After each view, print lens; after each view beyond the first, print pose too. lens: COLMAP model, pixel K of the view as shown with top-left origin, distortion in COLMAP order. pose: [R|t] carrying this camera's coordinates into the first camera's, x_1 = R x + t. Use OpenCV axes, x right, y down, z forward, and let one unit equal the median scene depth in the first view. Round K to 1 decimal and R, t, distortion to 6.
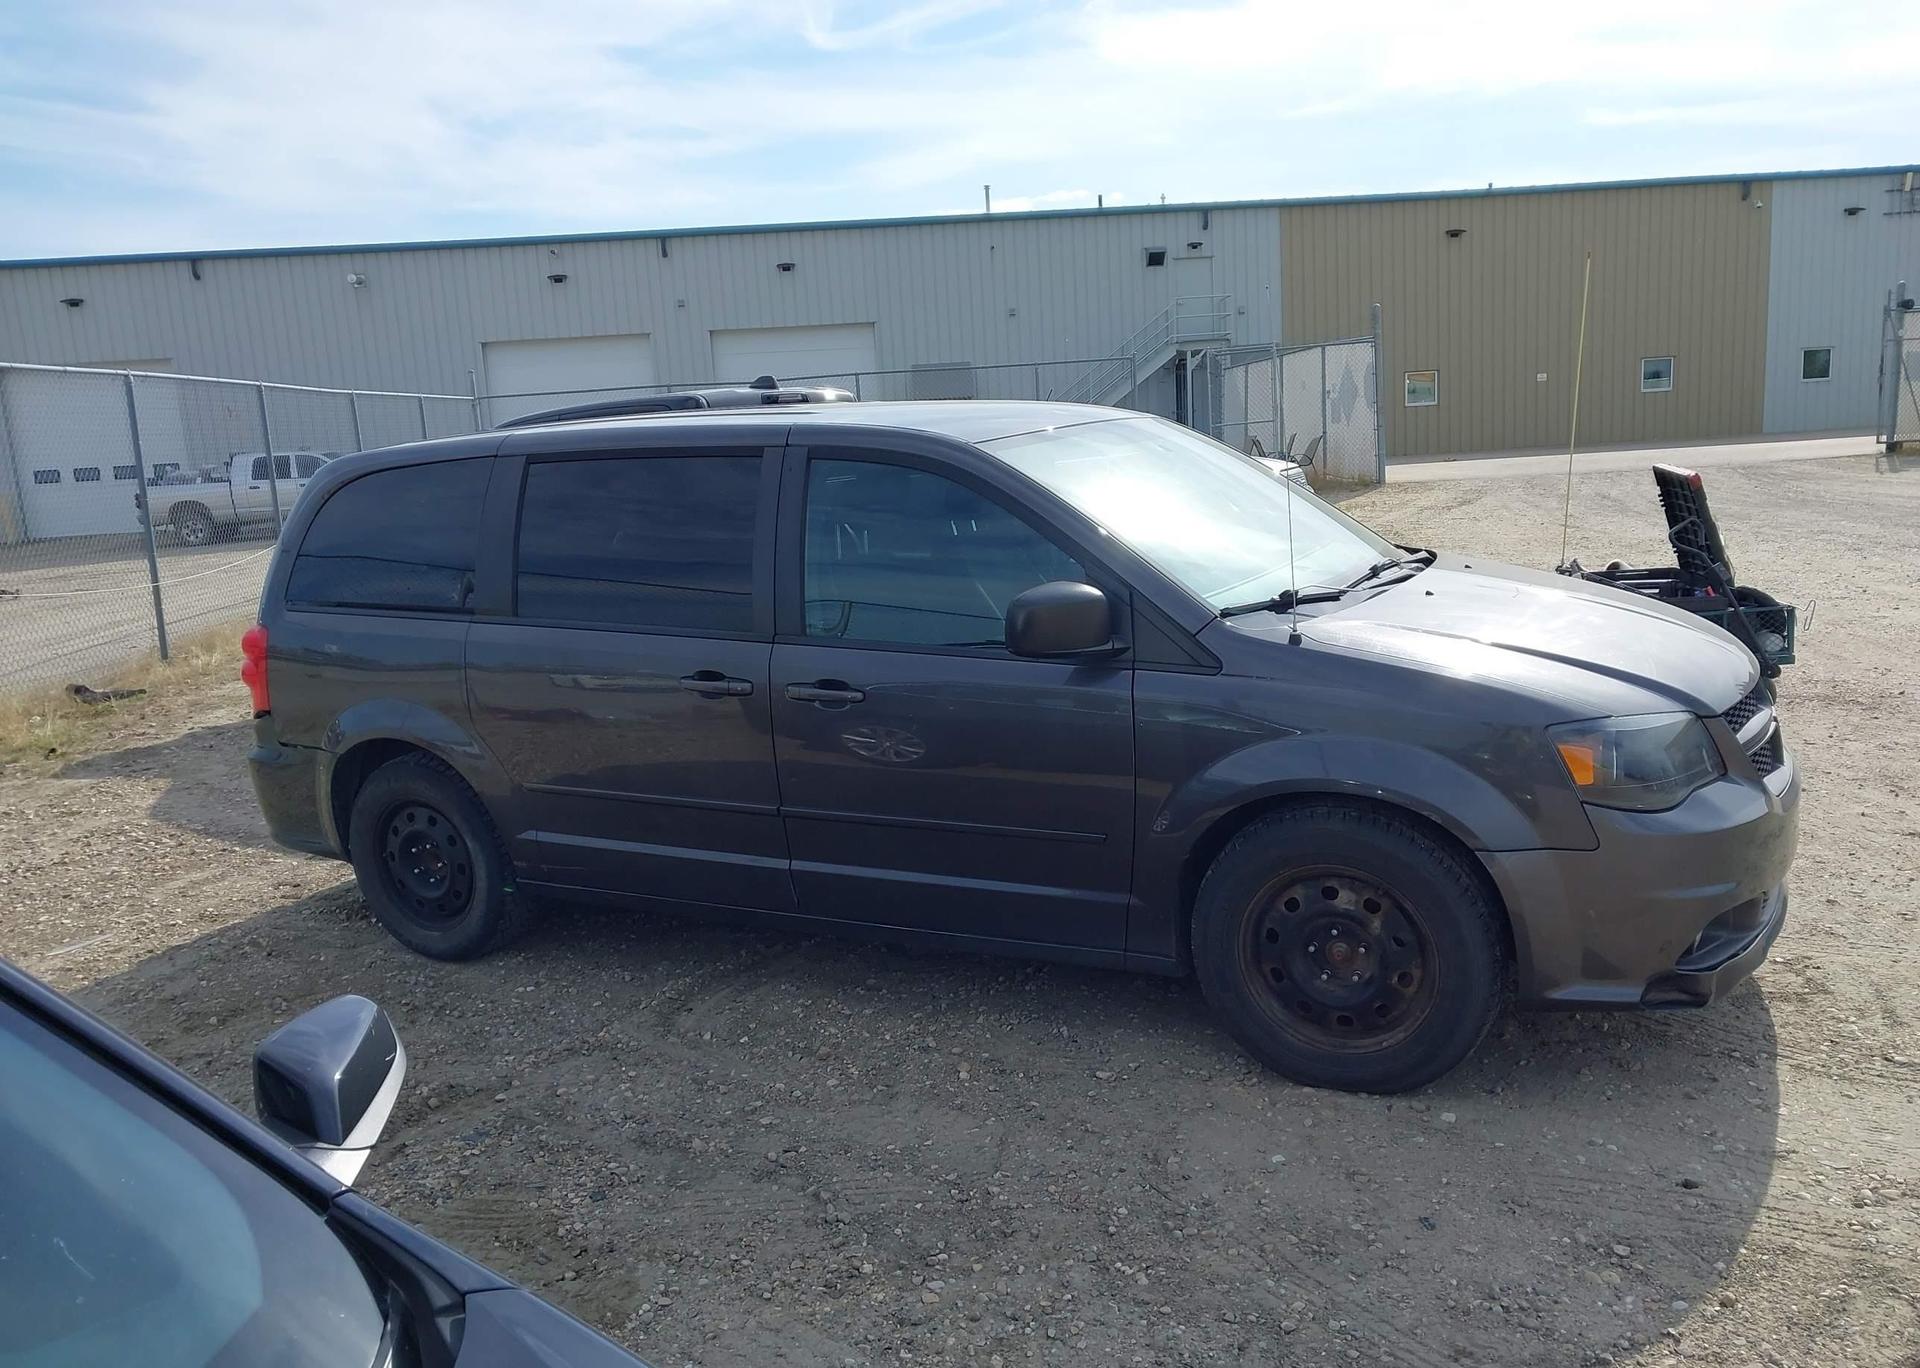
lens RADIAL K [[1560.6, 0, 959.2], [0, 1560.6, 671.6], [0, 0, 1]] dist [0.024784, -0.028385]
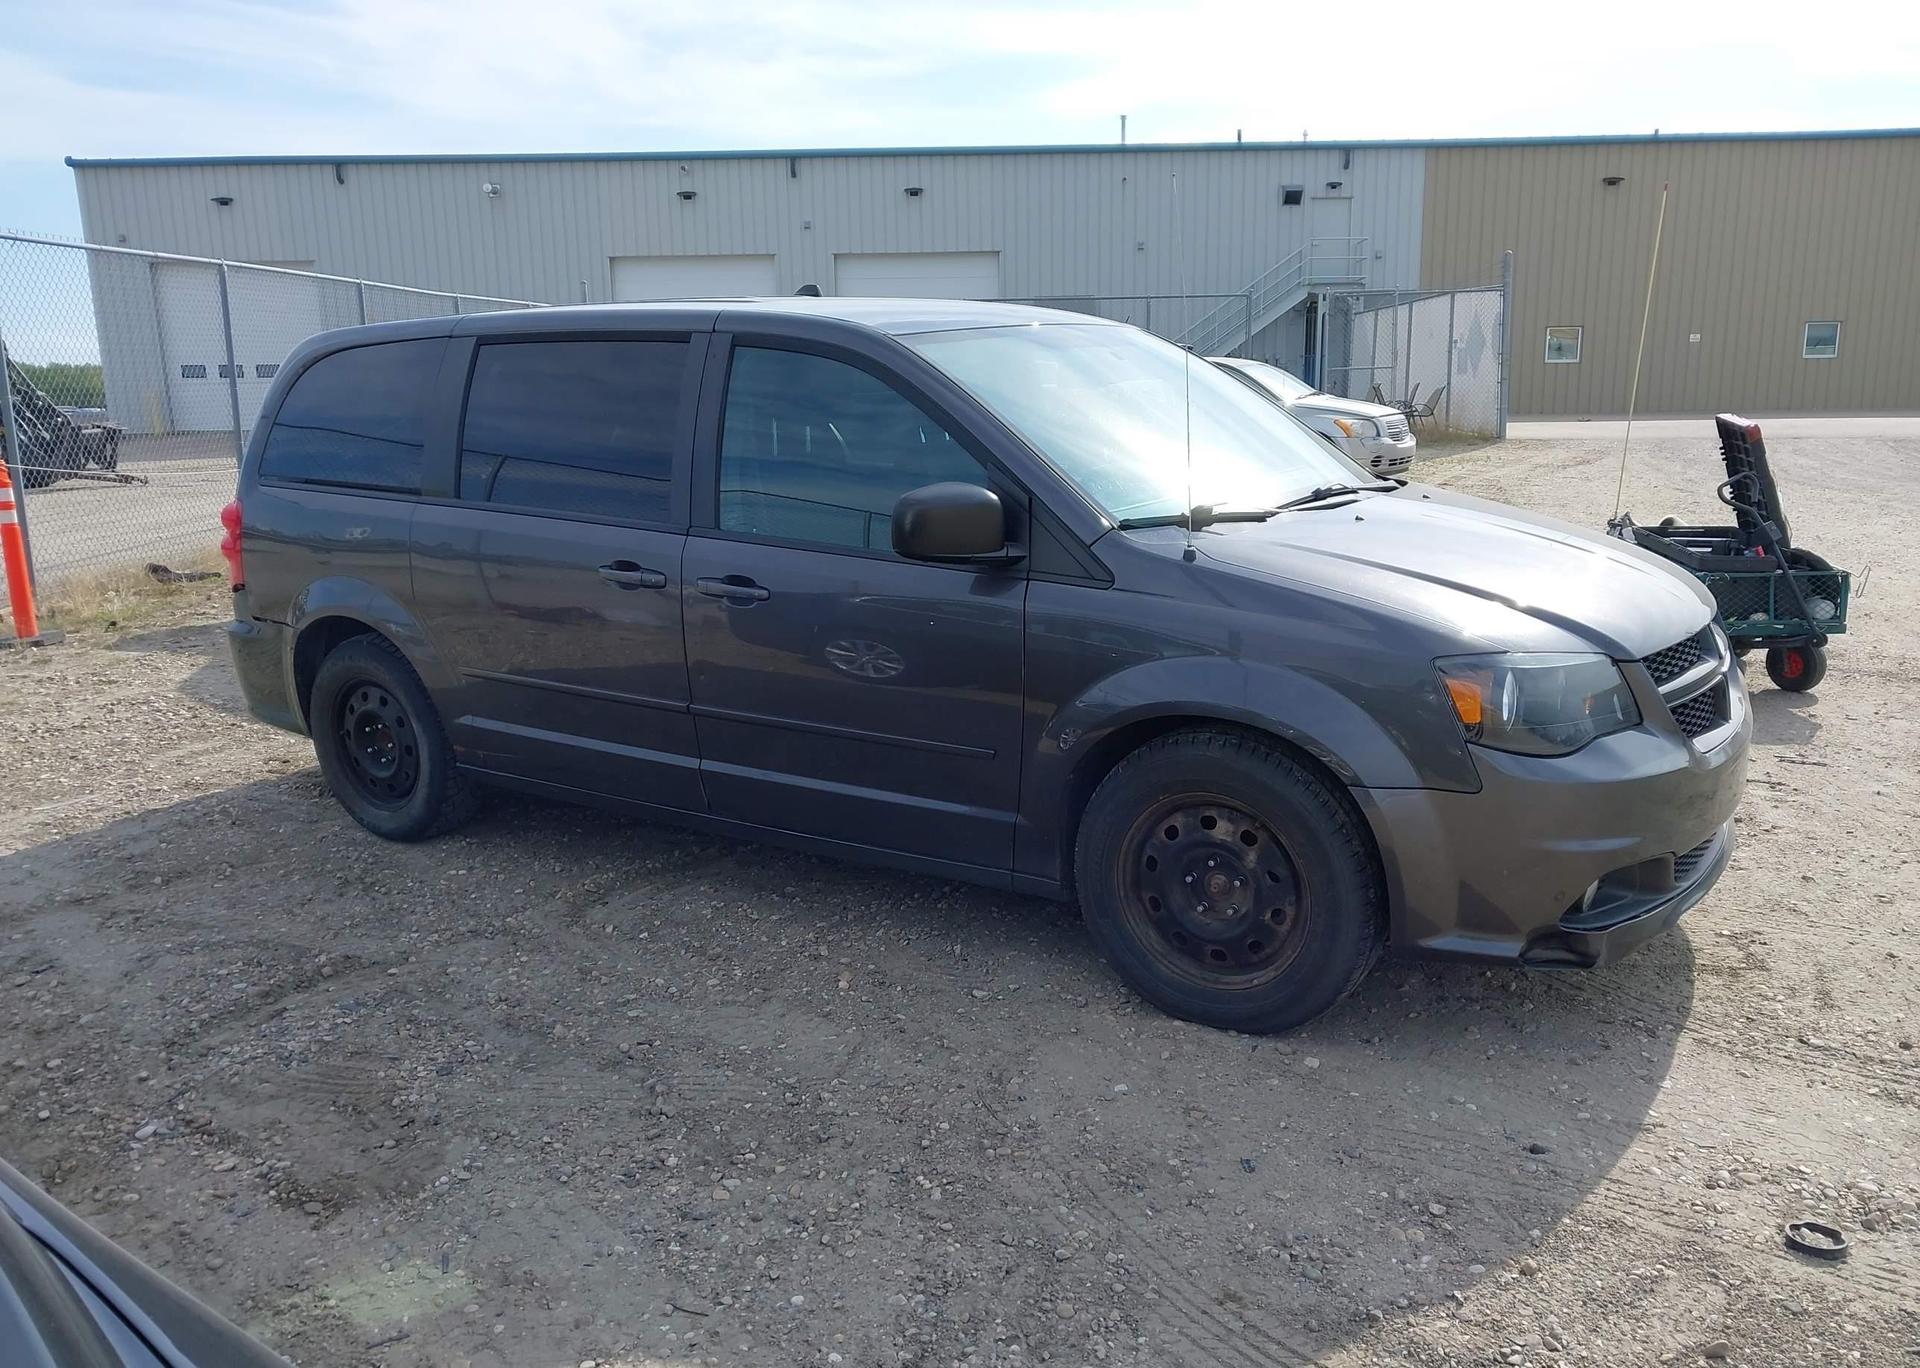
lens RADIAL K [[1560.6, 0, 961.2], [0, 1560.6, 686.8], [0, 0, 1]] dist [0.024784, -0.028385]
pose [[0.994831, 0.062113, -0.080336, 0.133866], [-0.058255, 0.997073, 0.049514, 0.017342], [0.083176, -0.044578, 0.995537, 0.034516]]
